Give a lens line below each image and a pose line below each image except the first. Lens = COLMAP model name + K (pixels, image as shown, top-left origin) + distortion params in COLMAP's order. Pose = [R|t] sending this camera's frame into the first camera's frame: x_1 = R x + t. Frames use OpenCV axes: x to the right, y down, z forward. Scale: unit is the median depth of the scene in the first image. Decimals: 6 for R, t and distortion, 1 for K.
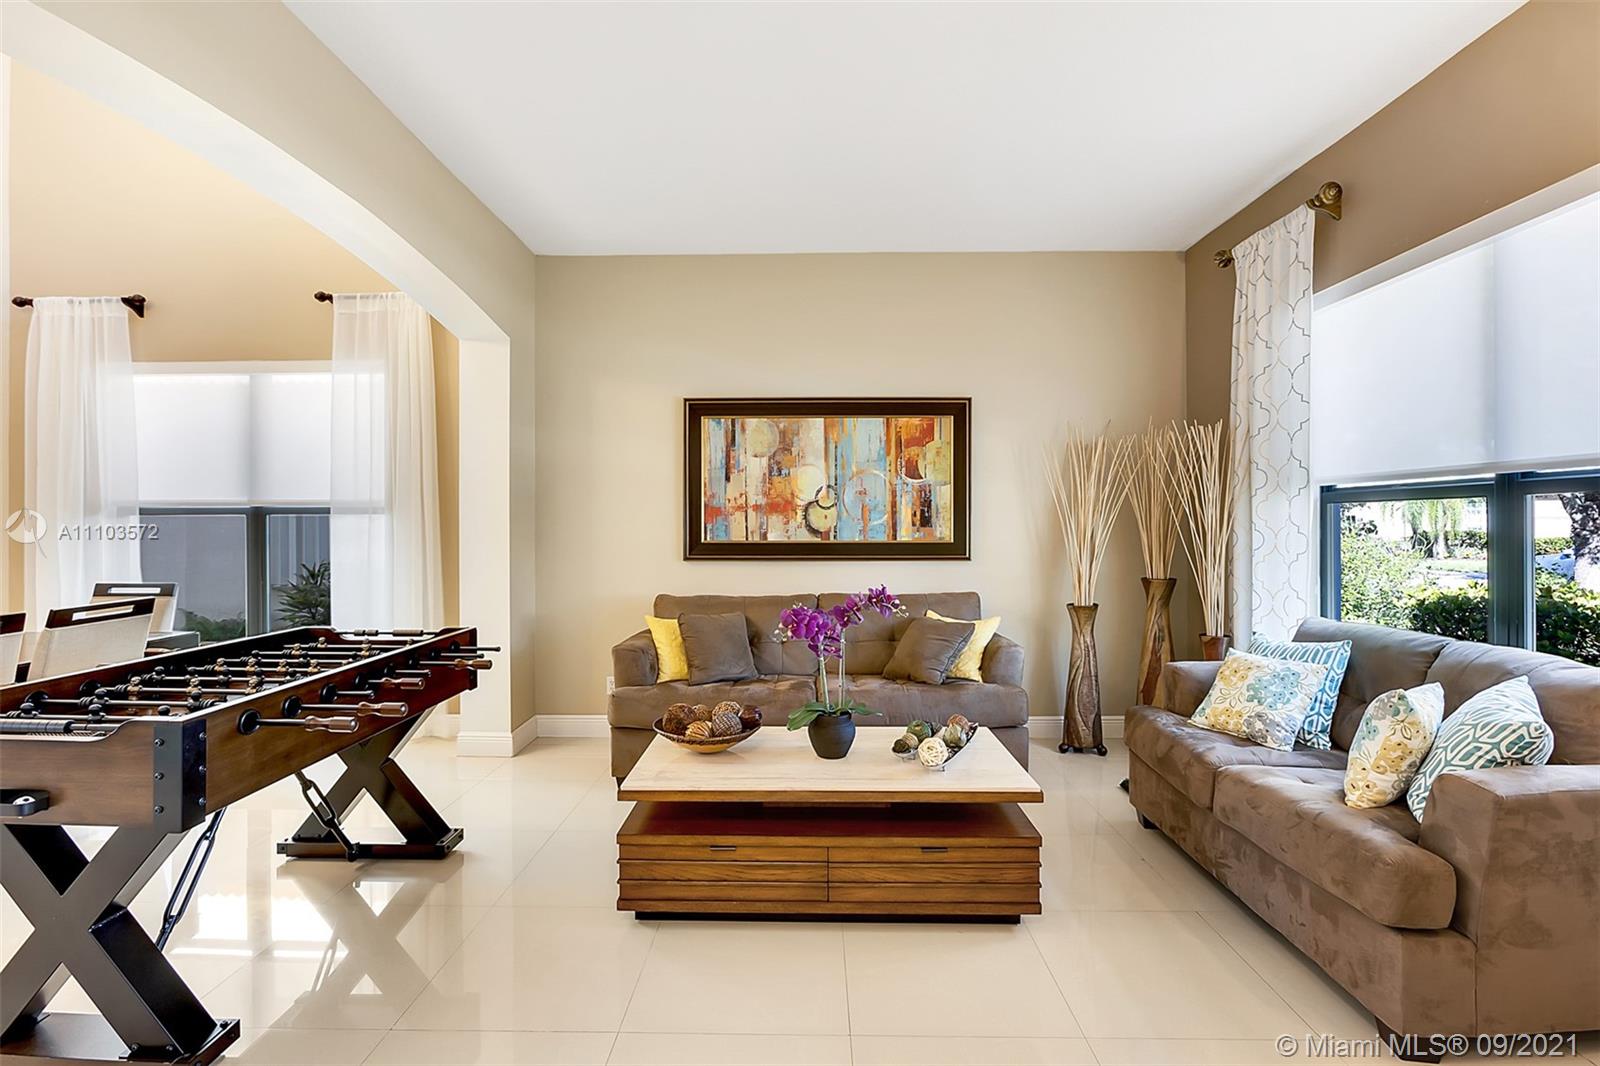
lens RADIAL K [[734.0, 0, 795.9], [0, 734.0, 528.6], [0, 0, 1]] dist [-0.005672, 0.000608]
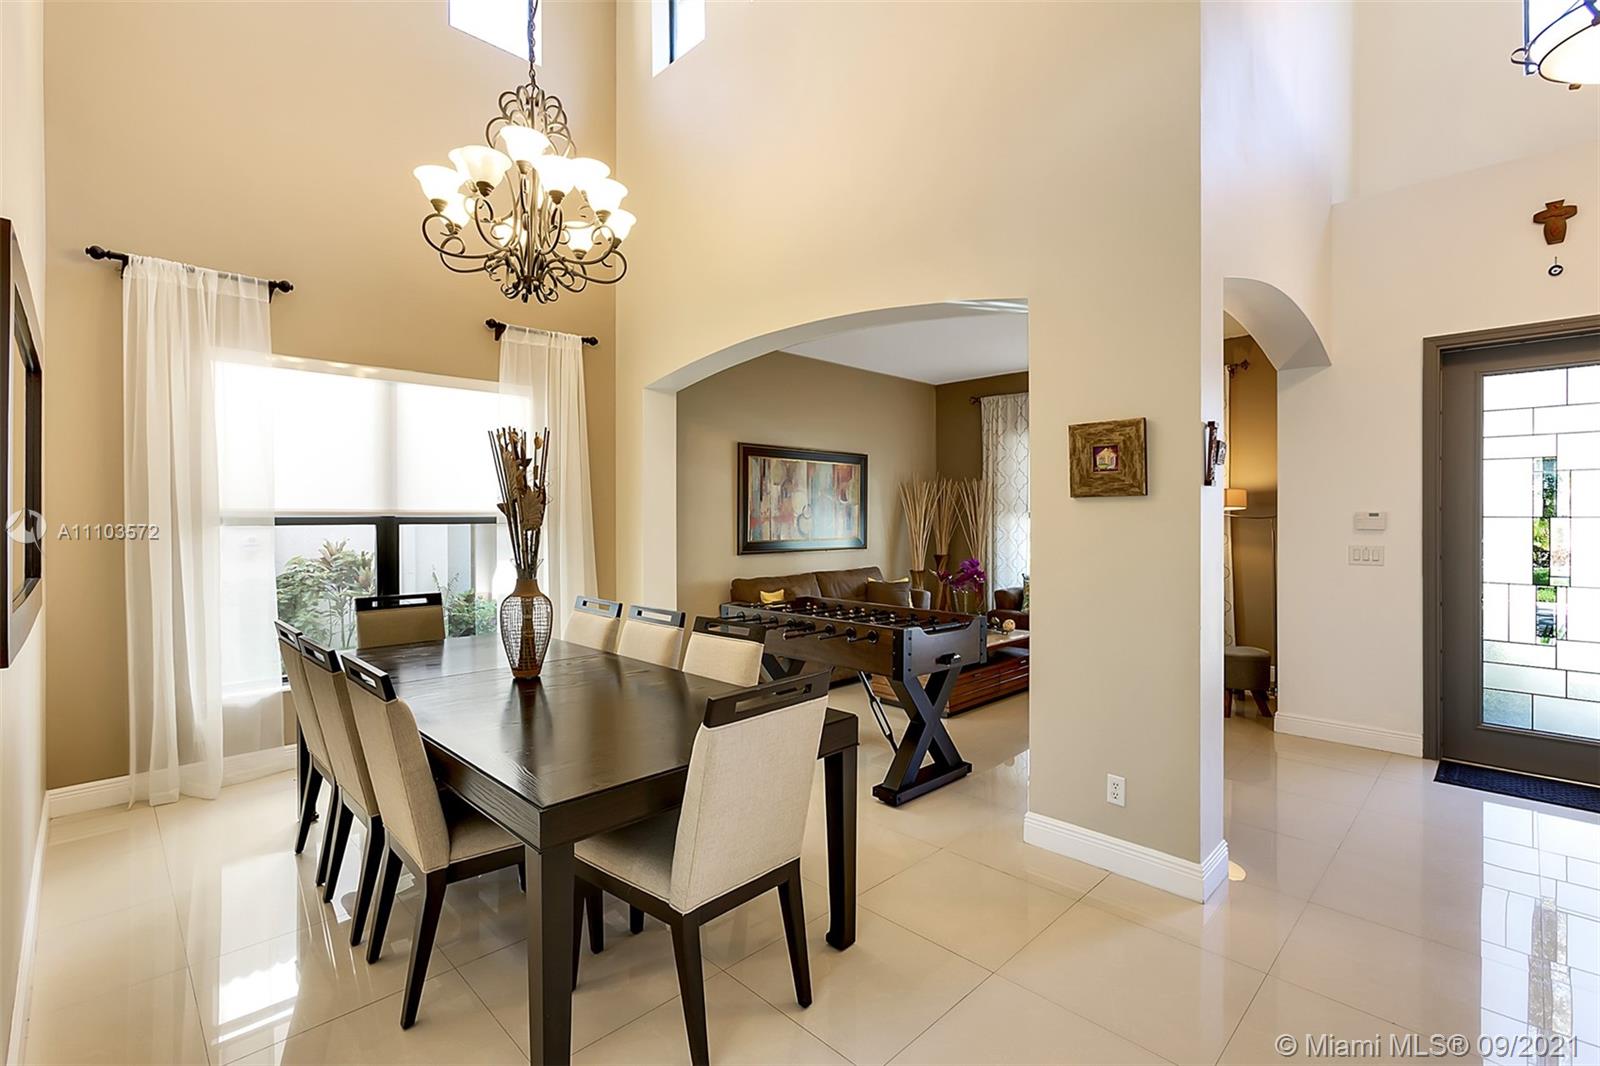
lens RADIAL K [[734.0, 0, 794.7], [0, 734.0, 527.1], [0, 0, 1]] dist [-0.005672, 0.000608]
pose [[0.694835, -0.007804, 0.719127, -1.111844], [0.000120, 0.999942, 0.010735, -0.026631], [-0.719170, -0.007373, 0.694795, -0.077228]]
